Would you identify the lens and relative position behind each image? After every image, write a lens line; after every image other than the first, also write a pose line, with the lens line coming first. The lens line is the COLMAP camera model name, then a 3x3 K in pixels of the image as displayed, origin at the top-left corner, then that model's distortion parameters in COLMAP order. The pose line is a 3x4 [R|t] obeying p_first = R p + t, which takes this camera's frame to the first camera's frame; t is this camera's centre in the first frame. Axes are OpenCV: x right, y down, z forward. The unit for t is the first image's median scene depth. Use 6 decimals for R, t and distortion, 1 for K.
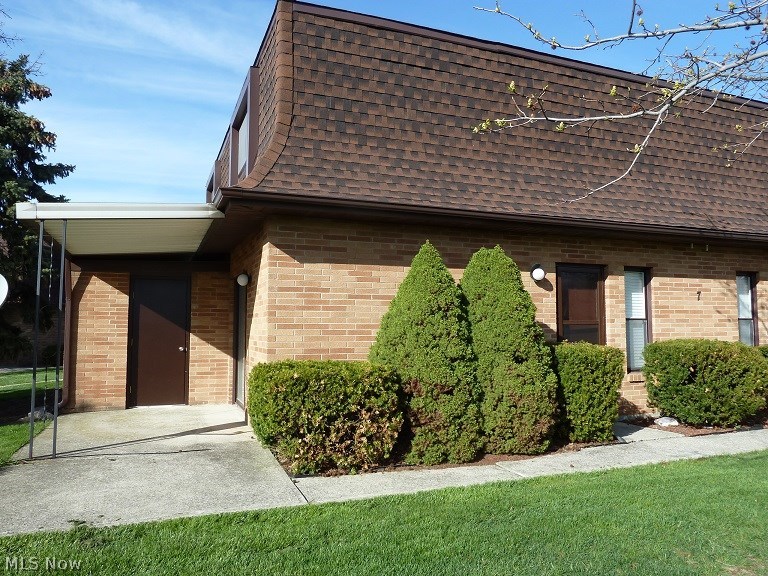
lens RADIAL K [[583.3, 0, 379.6], [0, 583.3, 286.6], [0, 0, 1]] dist [-0.027615, 0.010759]
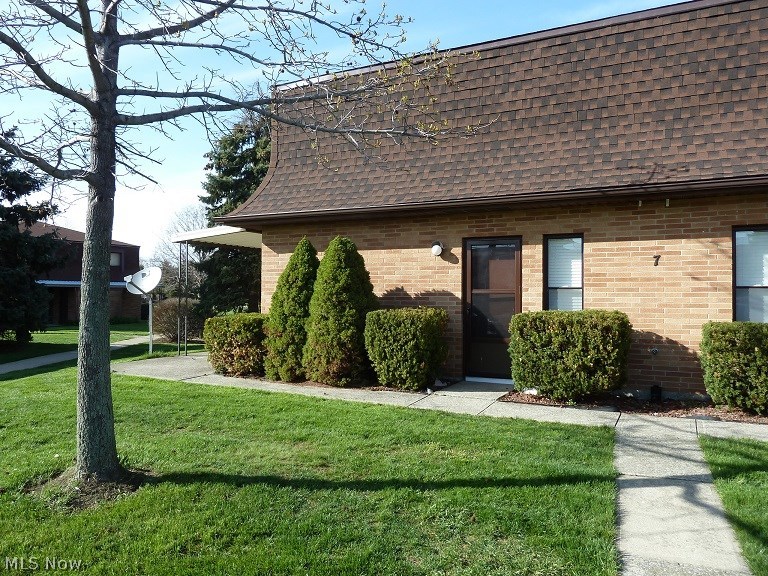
lens RADIAL K [[583.3, 0, 379.6], [0, 583.3, 286.6], [0, 0, 1]] dist [-0.027615, 0.010759]
pose [[0.635322, -0.002465, -0.772243, 1.021253], [0.048792, 0.998125, 0.036955, 0.002902], [0.770705, -0.061157, 0.634251, 0.151348]]
